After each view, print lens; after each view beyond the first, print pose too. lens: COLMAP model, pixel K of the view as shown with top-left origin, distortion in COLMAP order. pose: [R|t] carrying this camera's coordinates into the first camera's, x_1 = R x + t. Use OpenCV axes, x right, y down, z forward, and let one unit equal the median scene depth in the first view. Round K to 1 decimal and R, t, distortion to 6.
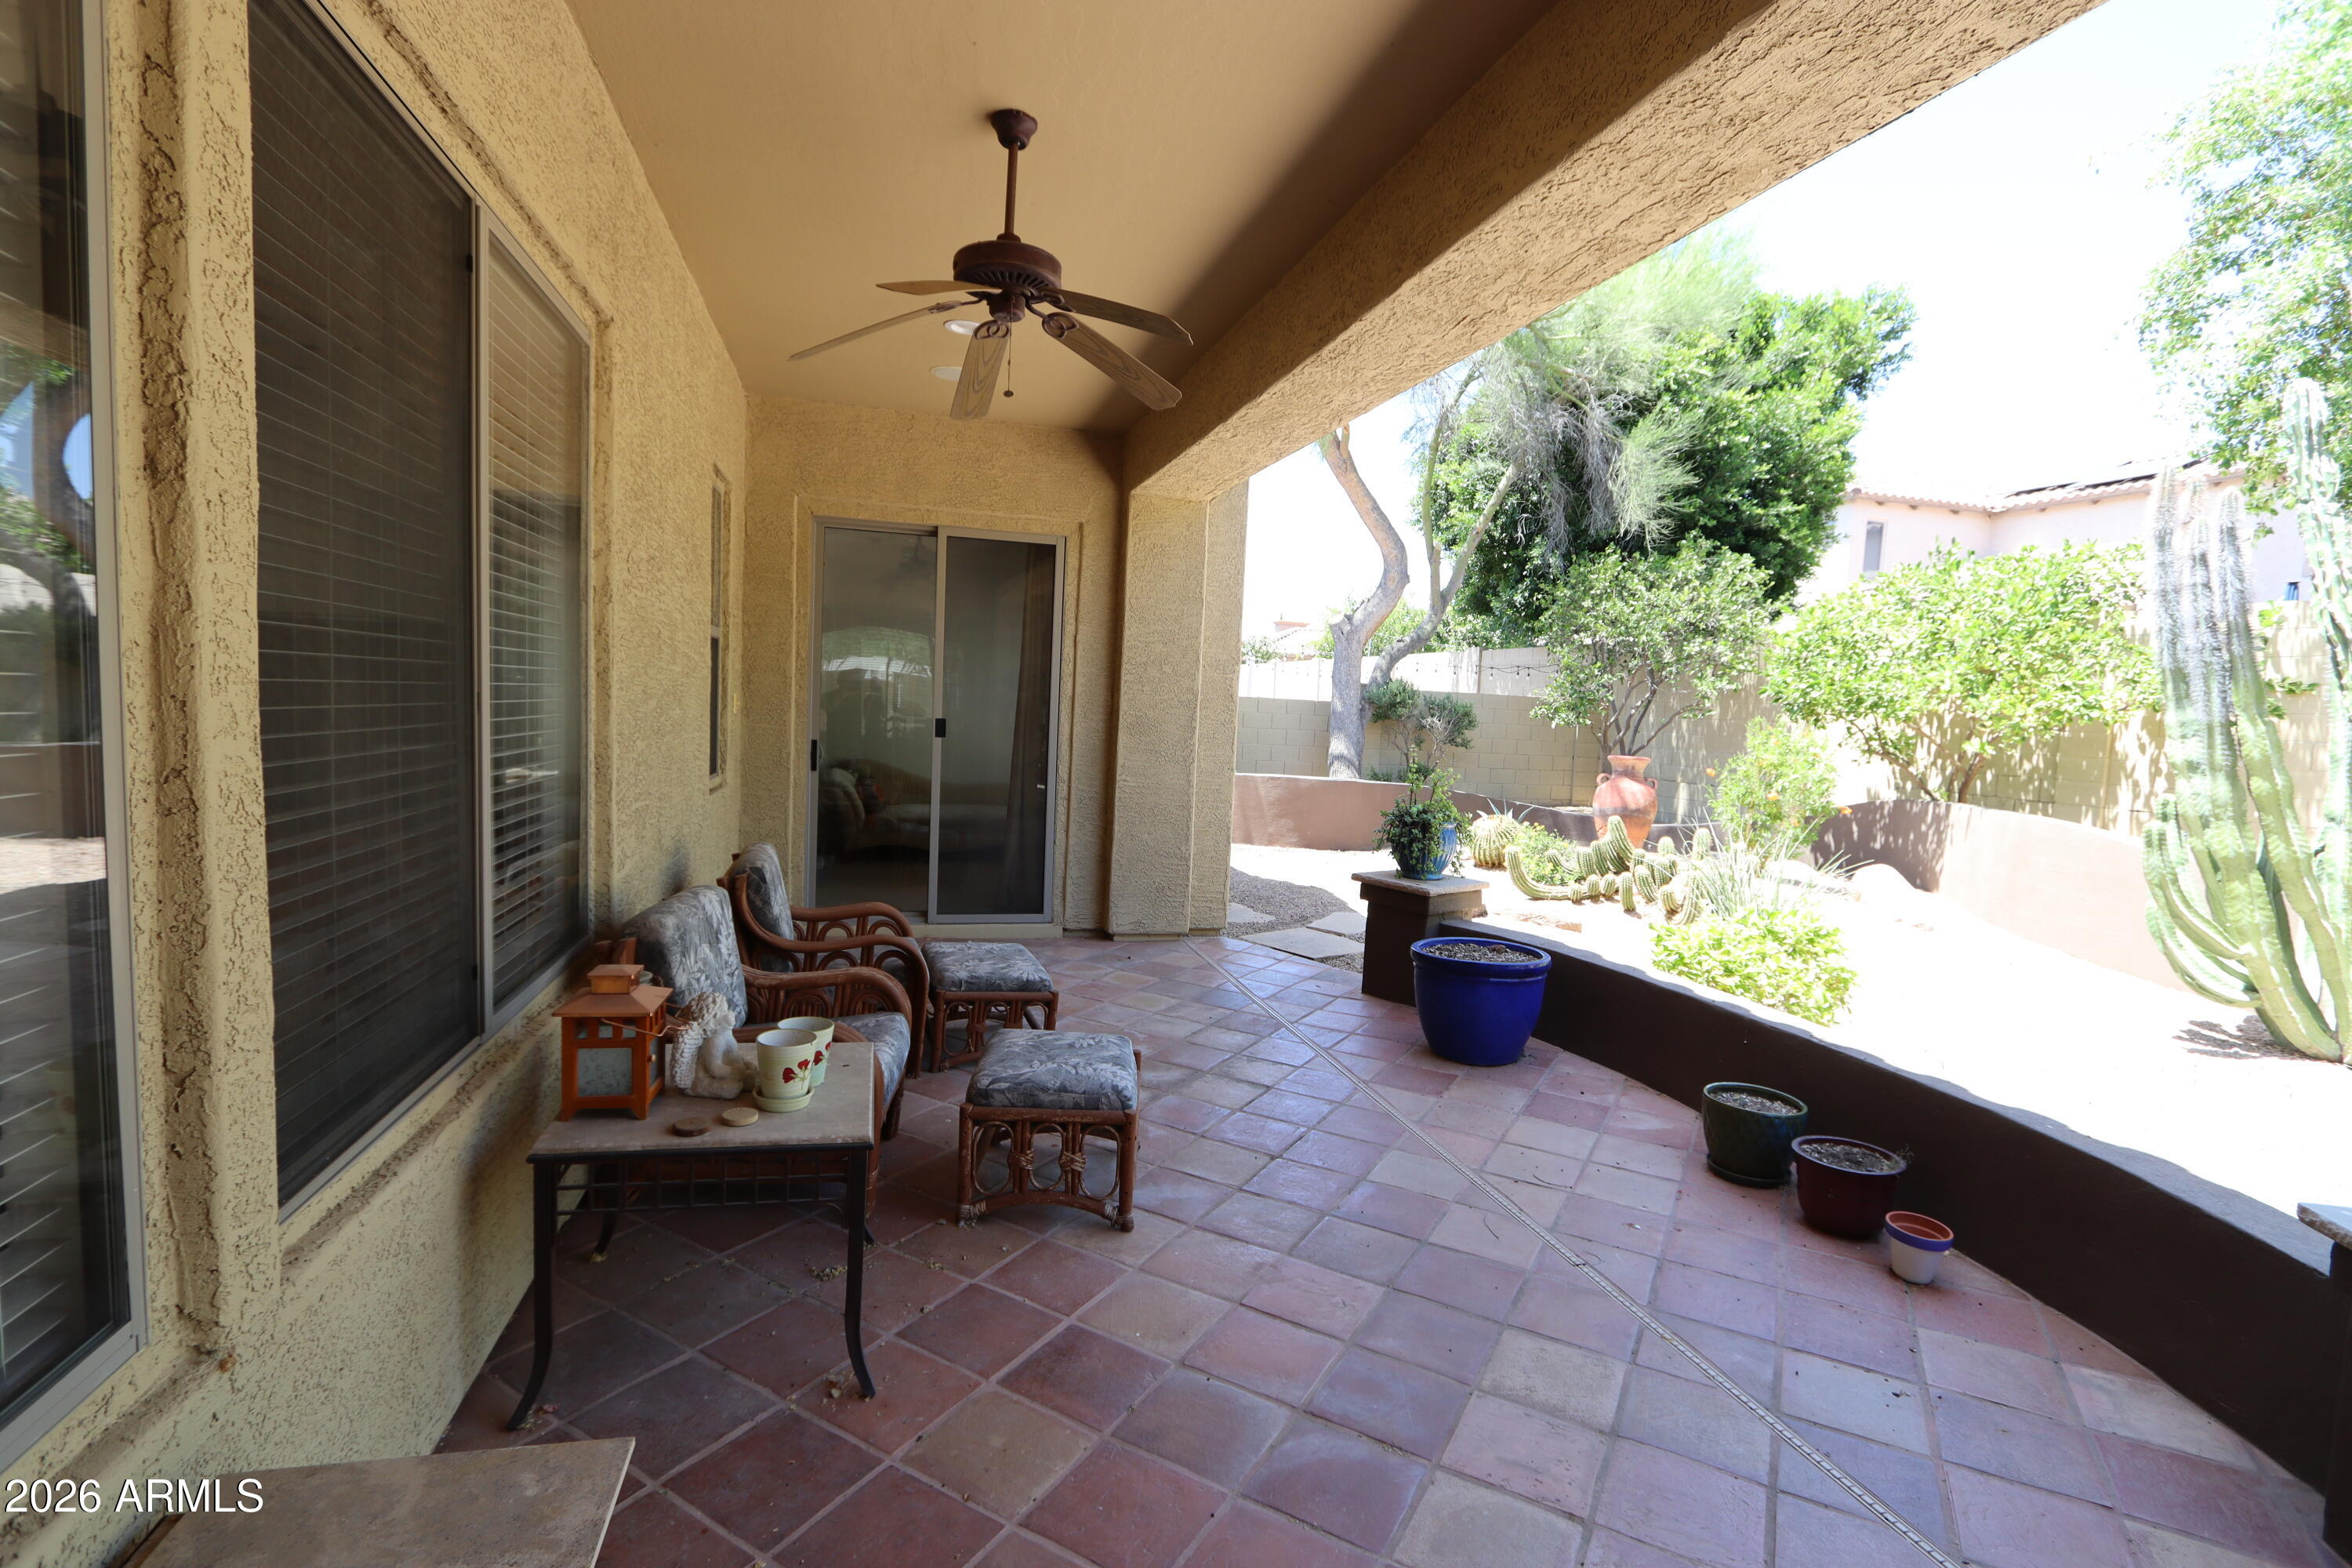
lens RADIAL K [[1086.1, 0, 1174.7], [0, 1086.1, 793.9], [0, 0, 1]] dist [-0.021396, 0.004327]
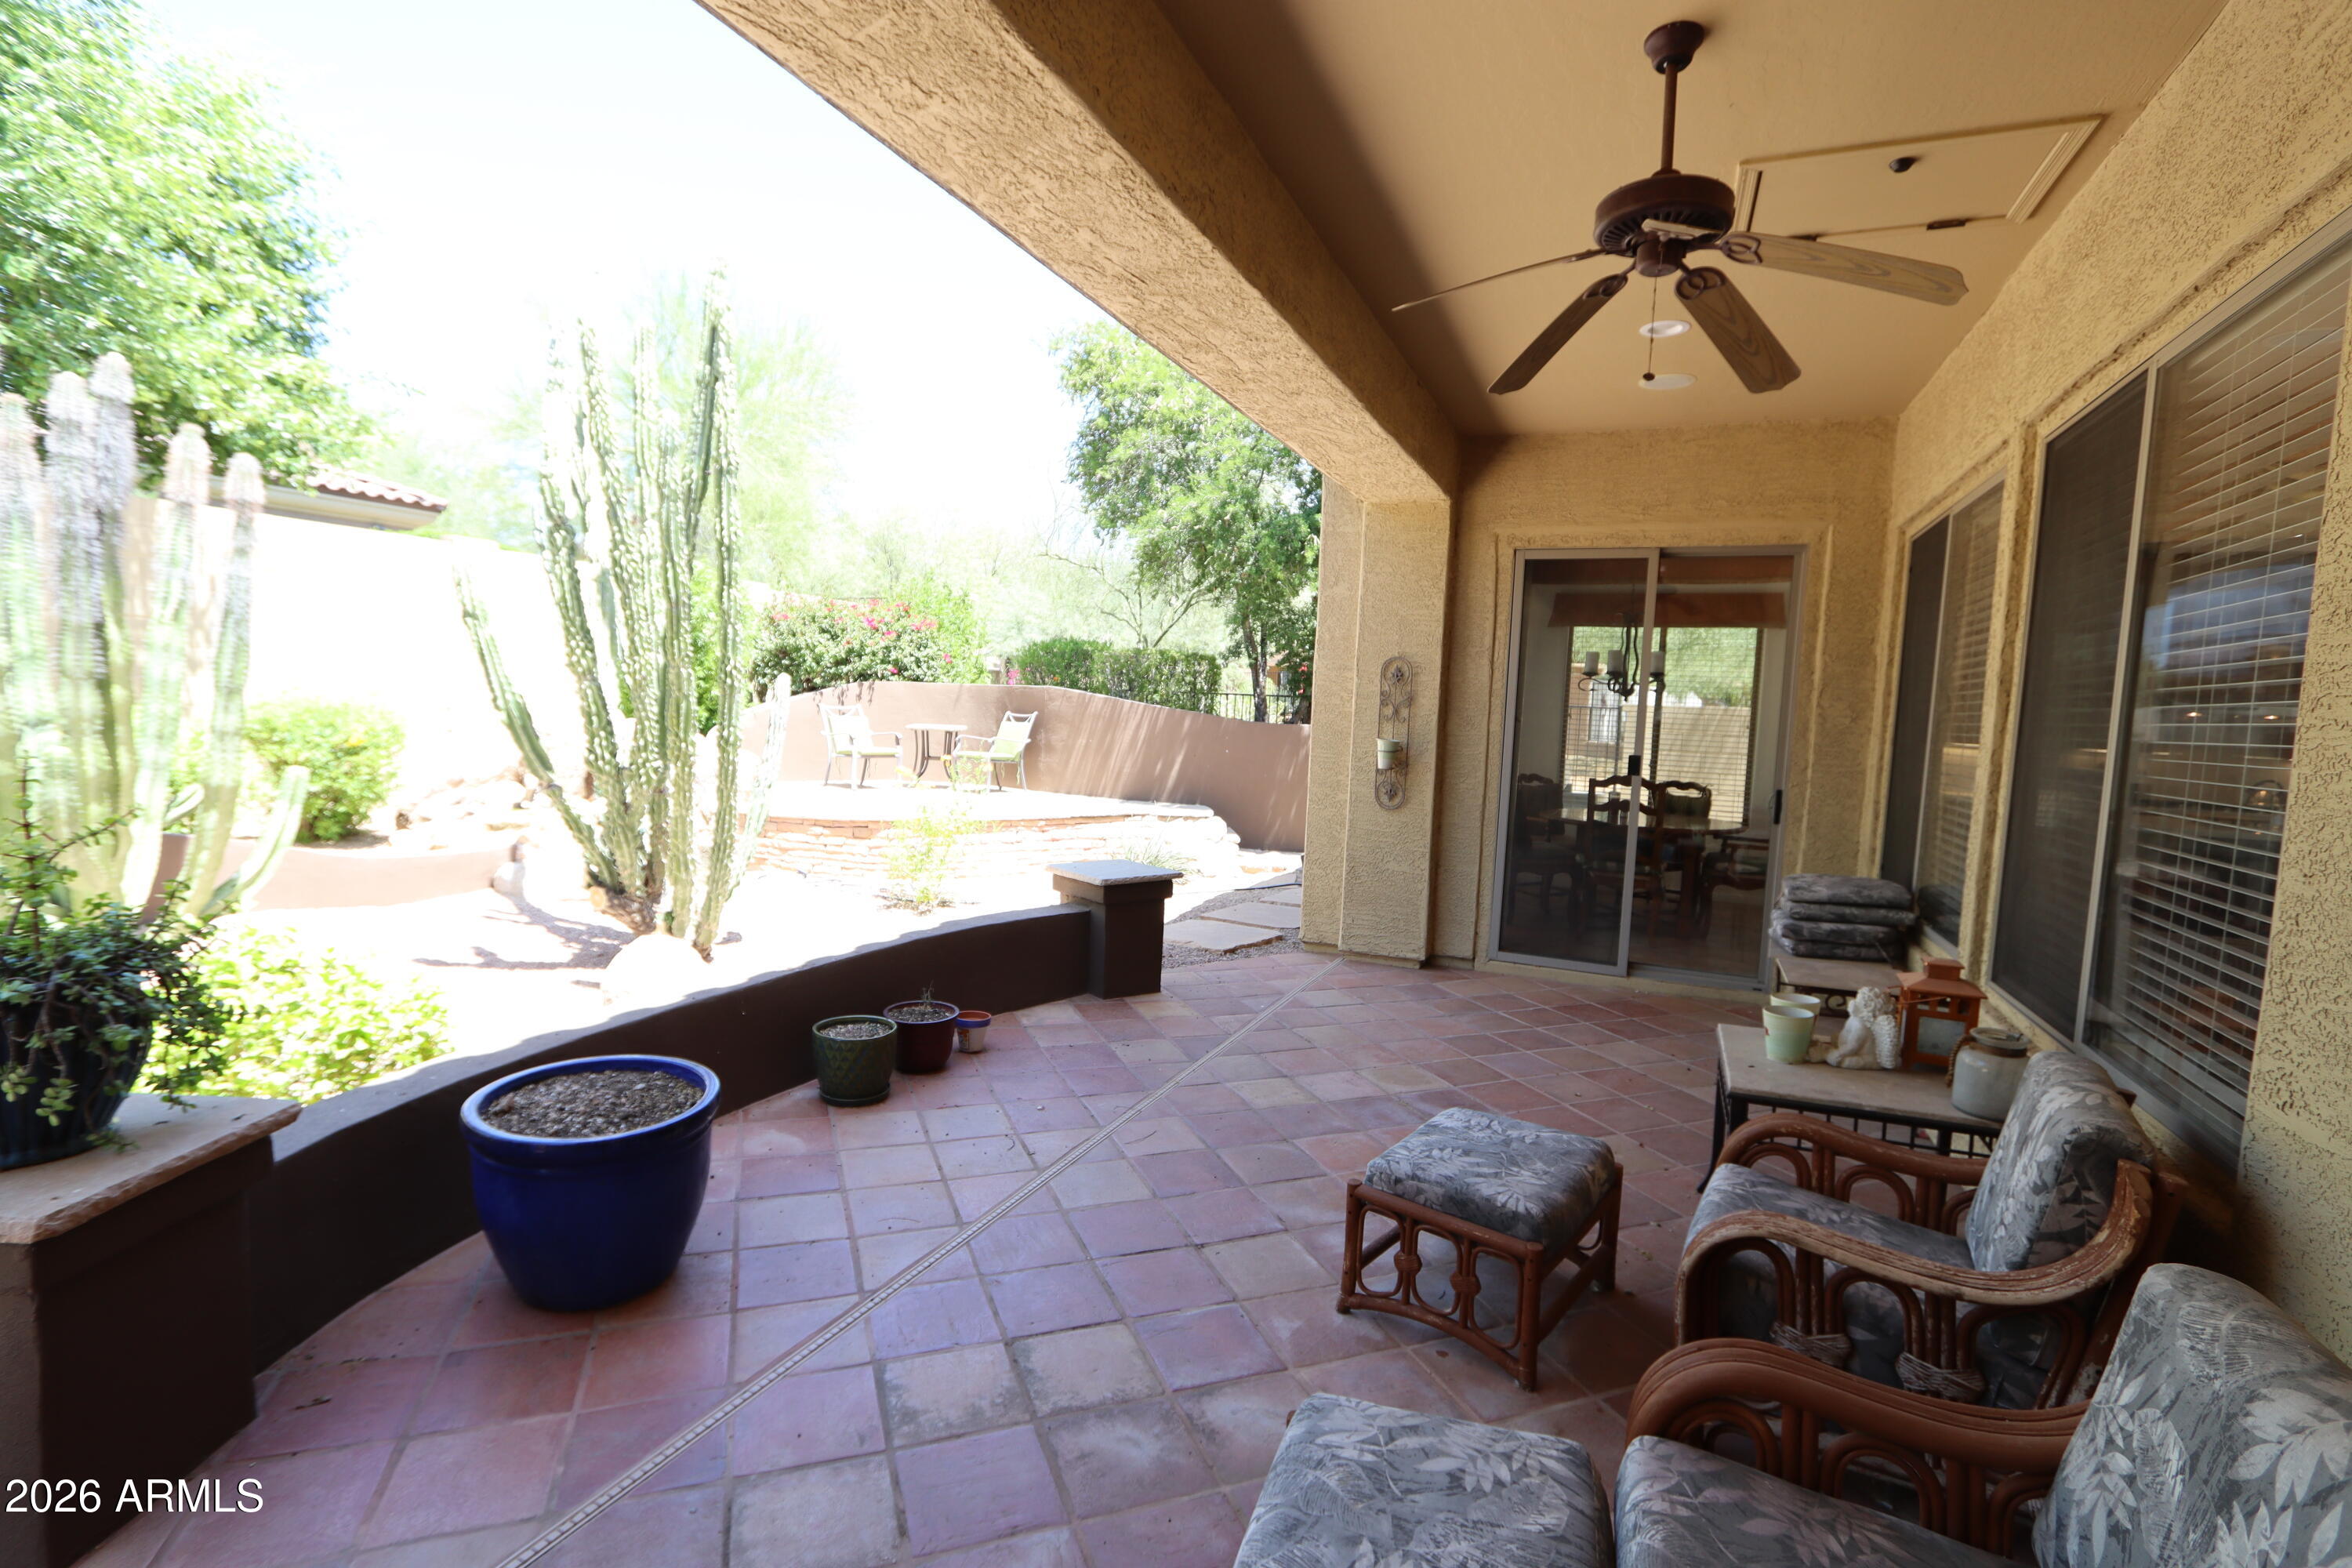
lens RADIAL K [[1086.1, 0, 1174.7], [0, 1086.1, 793.9], [0, 0, 1]] dist [-0.021396, 0.004327]
pose [[-0.772149, -0.134220, 0.621104, -0.264944], [-0.029100, 0.983881, 0.176439, -0.111316], [-0.634774, 0.118163, -0.763609, 1.165504]]
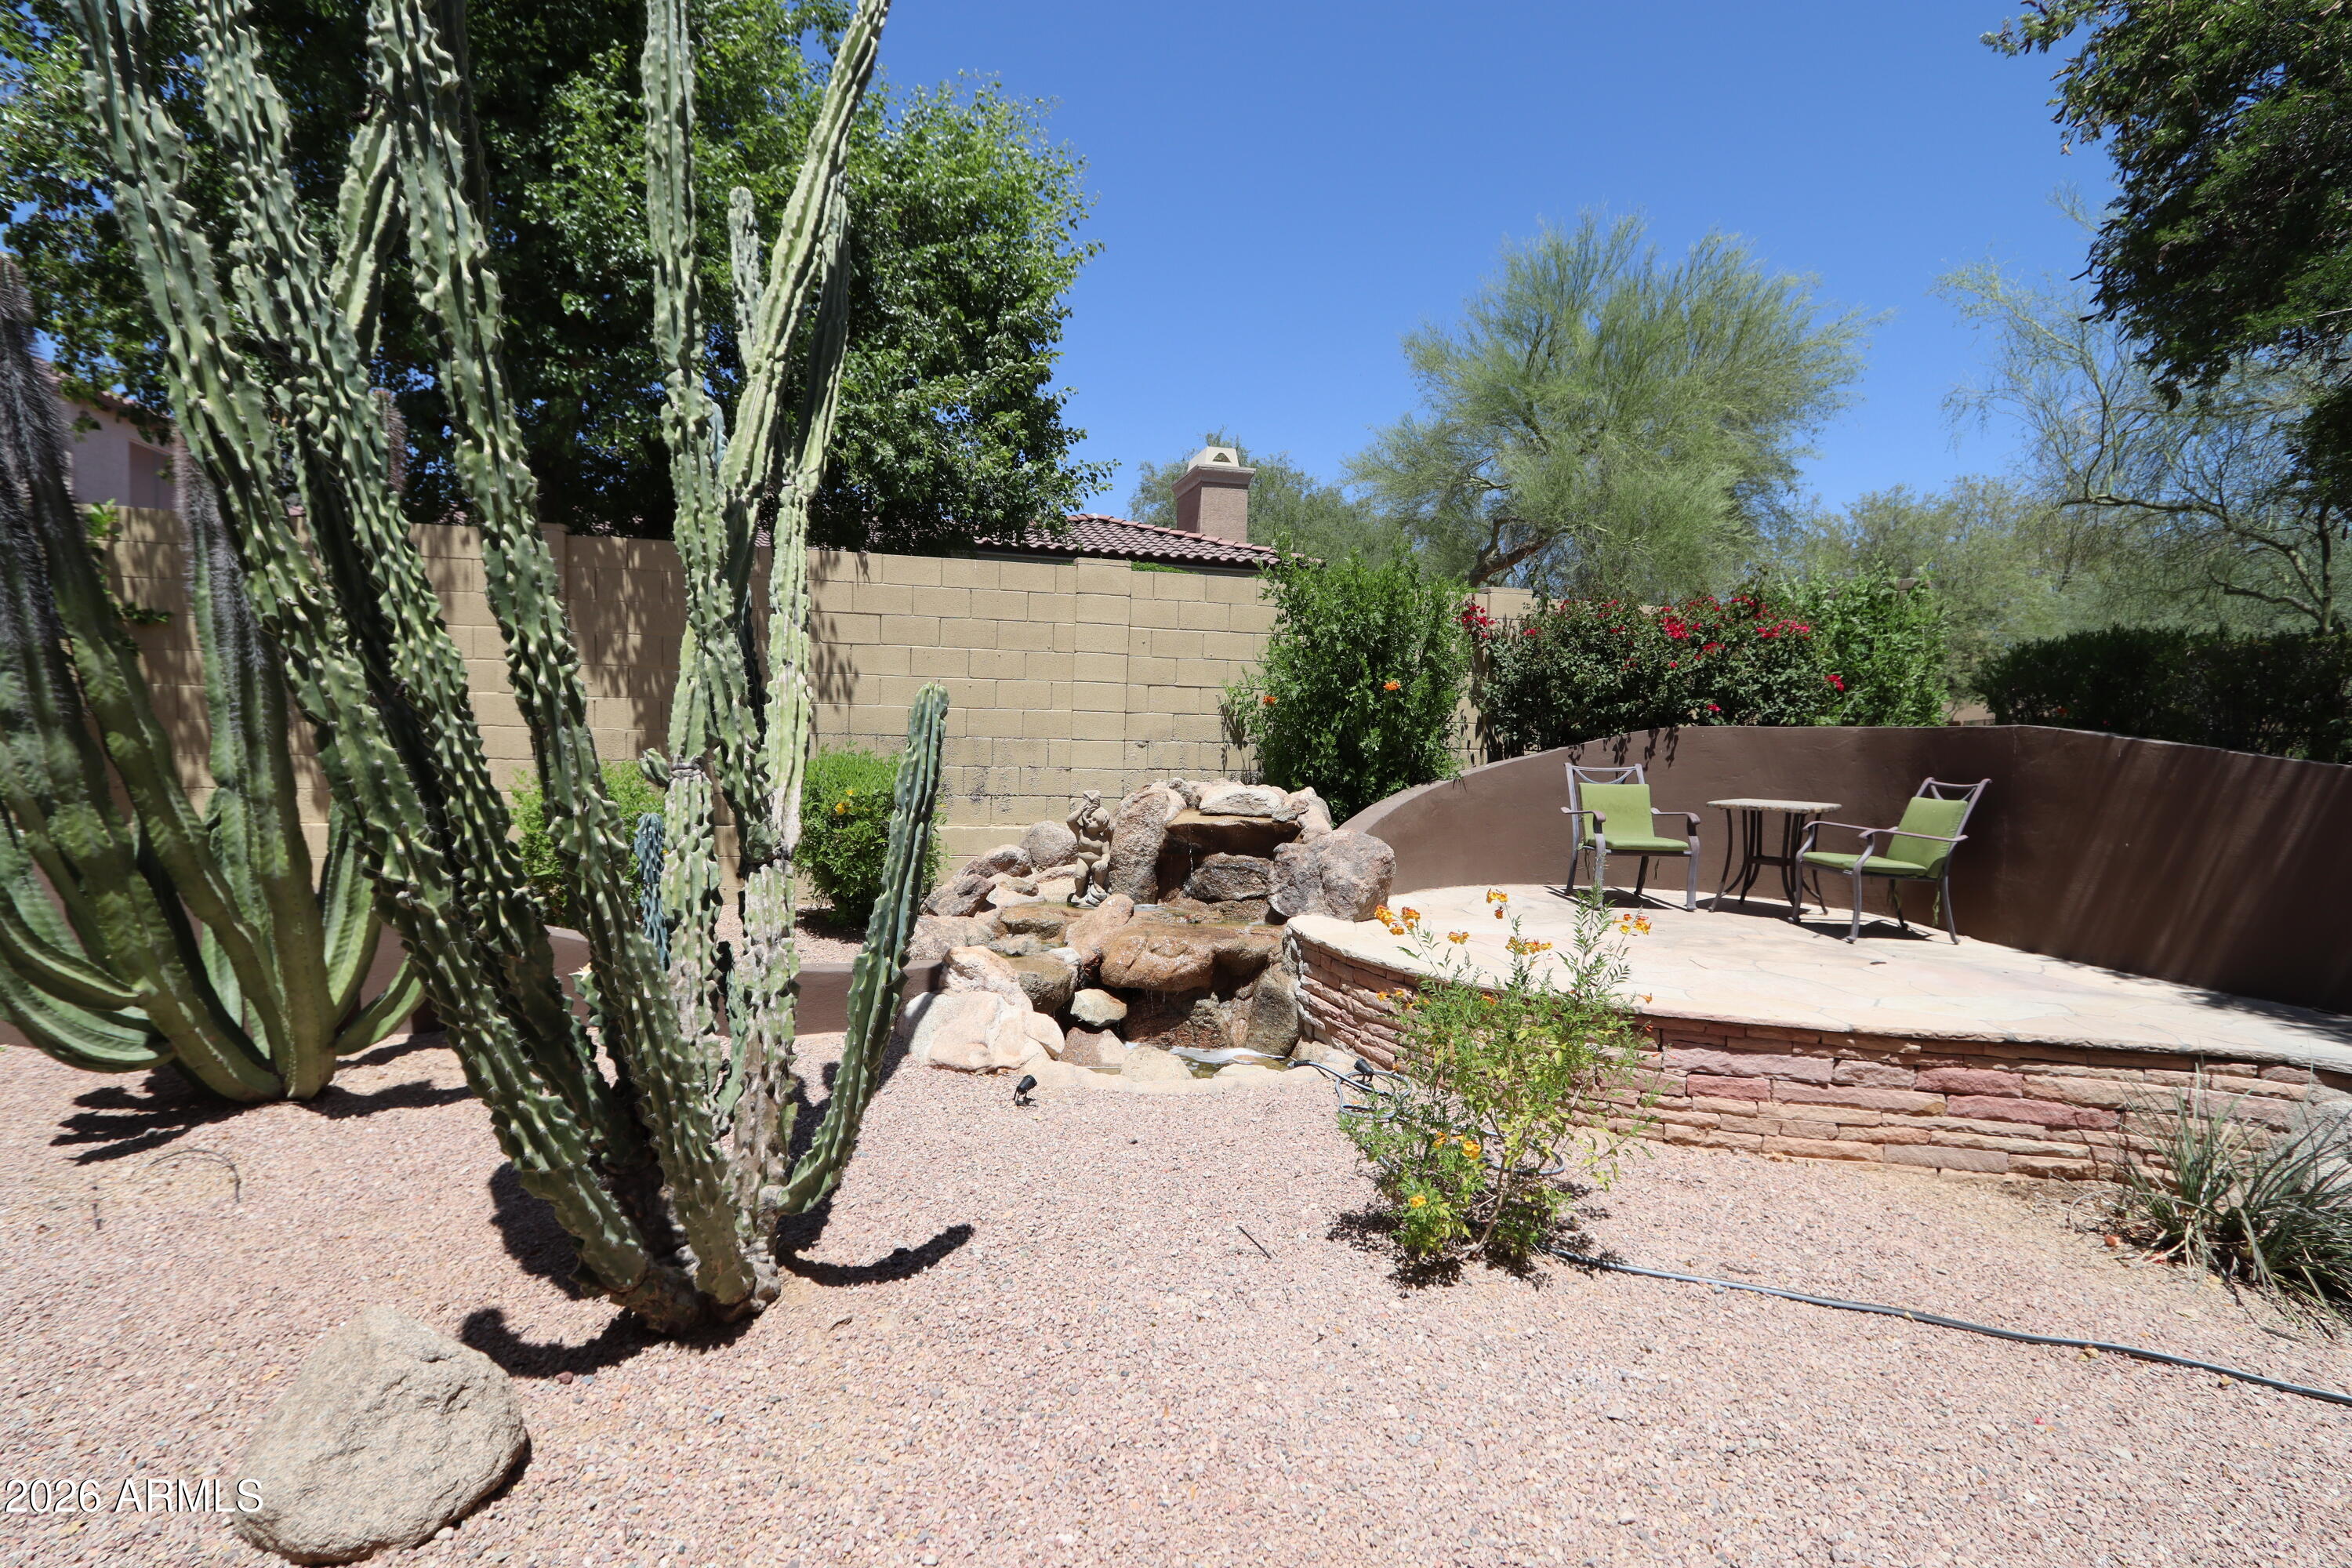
lens RADIAL K [[1086.1, 0, 1174.7], [0, 1086.1, 793.9], [0, 0, 1]] dist [-0.021396, 0.004327]
pose [[-0.003065, -0.104747, 0.994494, 0.360053], [0.058020, 0.992805, 0.104748, -0.008959], [-0.998311, 0.058022, 0.003035, 0.354808]]
